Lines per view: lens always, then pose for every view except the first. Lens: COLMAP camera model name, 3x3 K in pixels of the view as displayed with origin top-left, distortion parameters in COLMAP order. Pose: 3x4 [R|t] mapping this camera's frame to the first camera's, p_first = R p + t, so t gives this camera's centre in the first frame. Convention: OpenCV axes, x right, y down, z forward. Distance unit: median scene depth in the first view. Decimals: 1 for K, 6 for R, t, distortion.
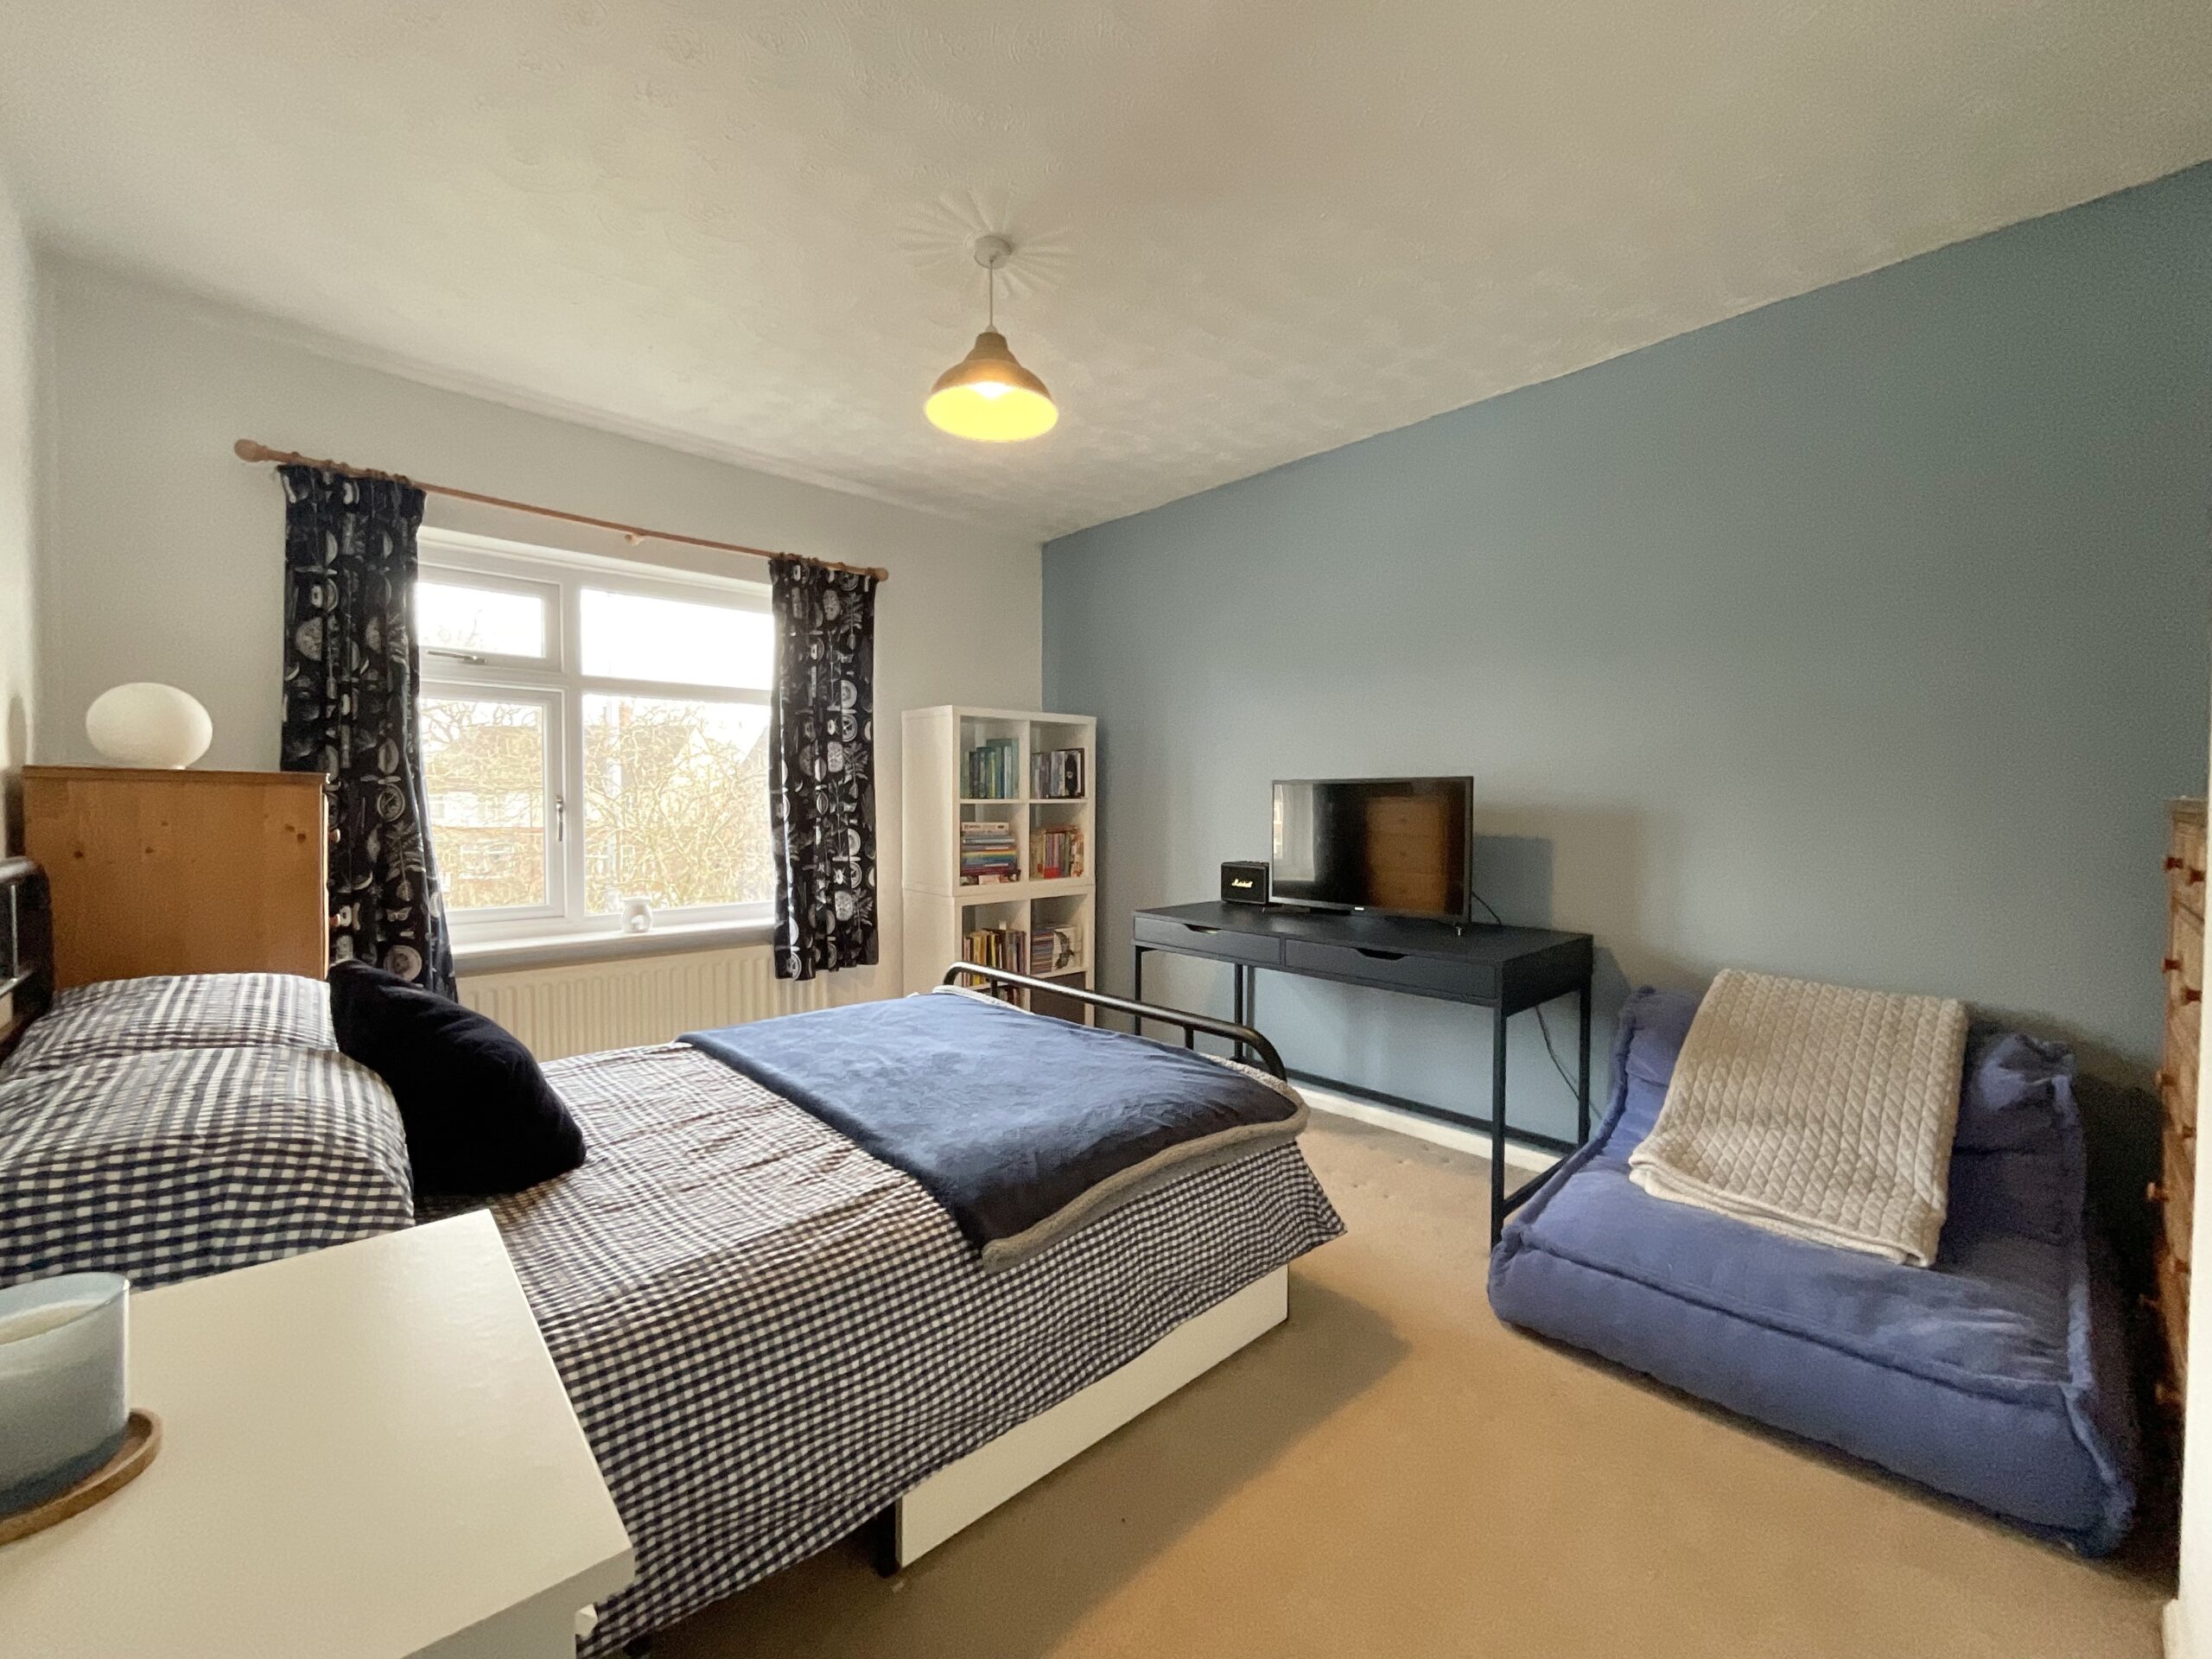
lens RADIAL K [[903.1, 0, 1107.0], [0, 903.1, 823.5], [0, 0, 1]] dist [0.001853, -0.000028]
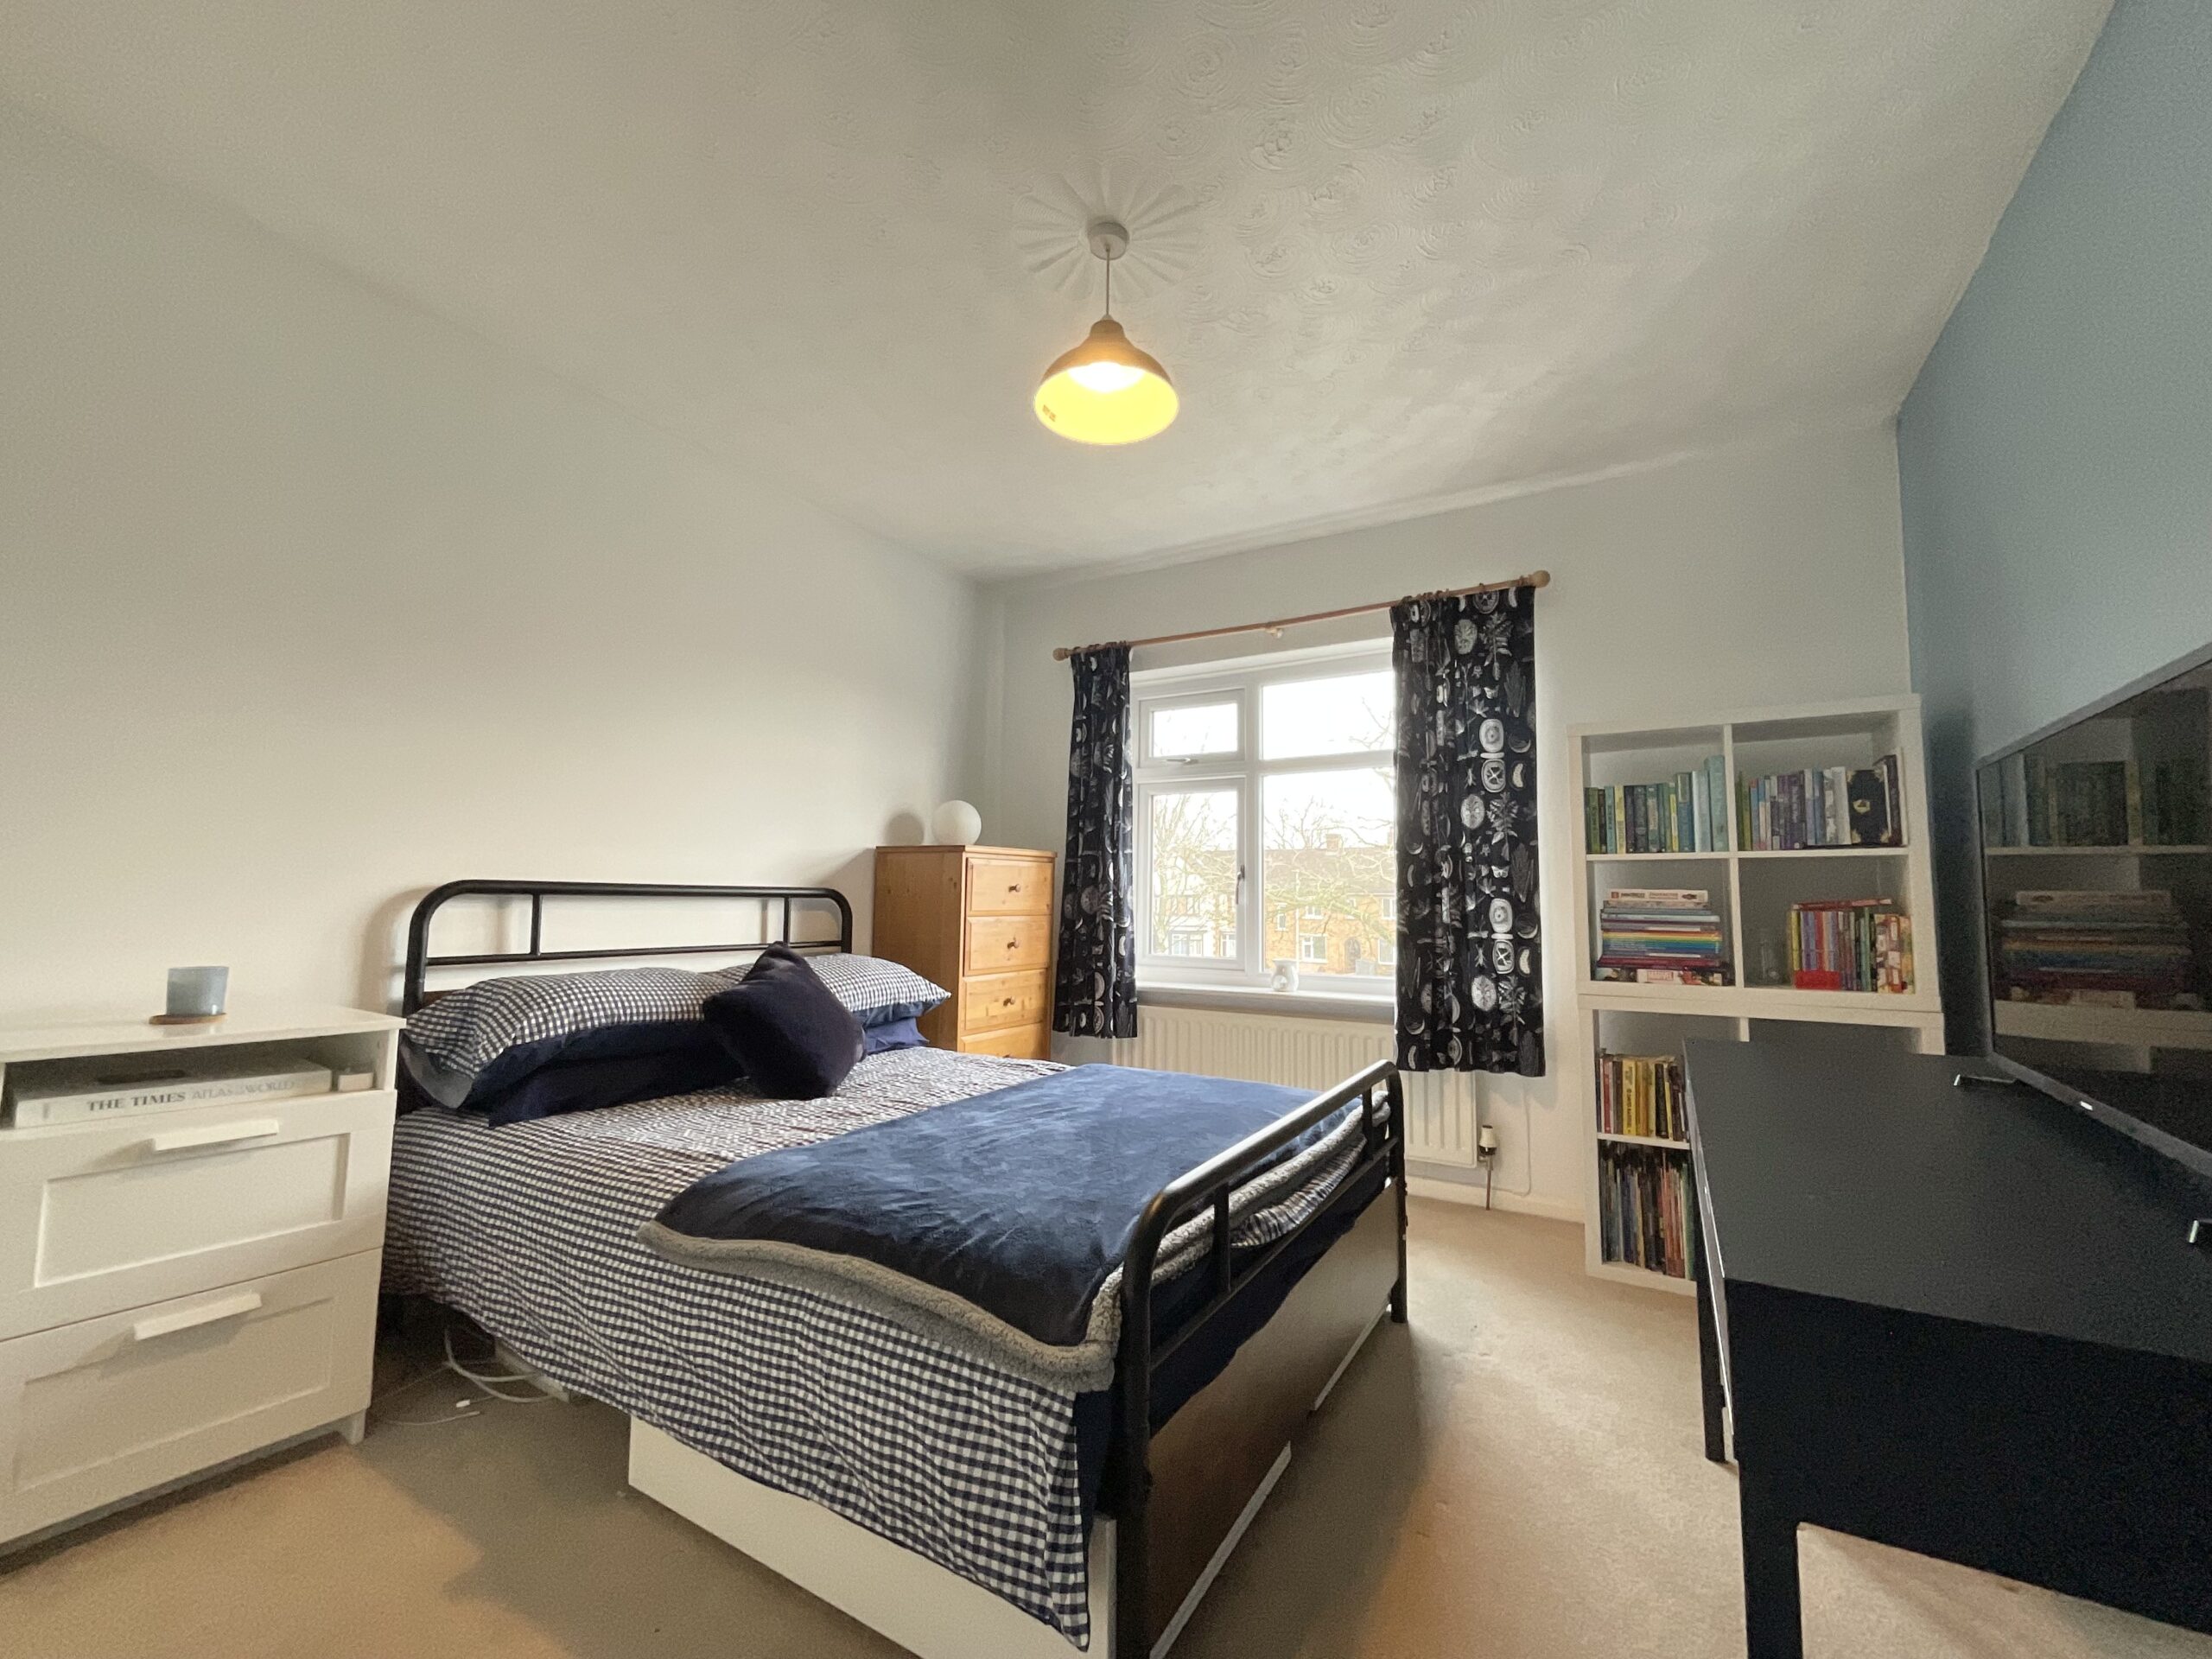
lens RADIAL K [[903.1, 0, 1110.6], [0, 903.1, 825.0], [0, 0, 1]] dist [0.001853, -0.000028]
pose [[0.272298, -0.081930, -0.958718, 0.413425], [-0.032755, 0.995002, -0.094334, 0.028719], [0.961655, 0.057090, 0.268254, 0.457289]]
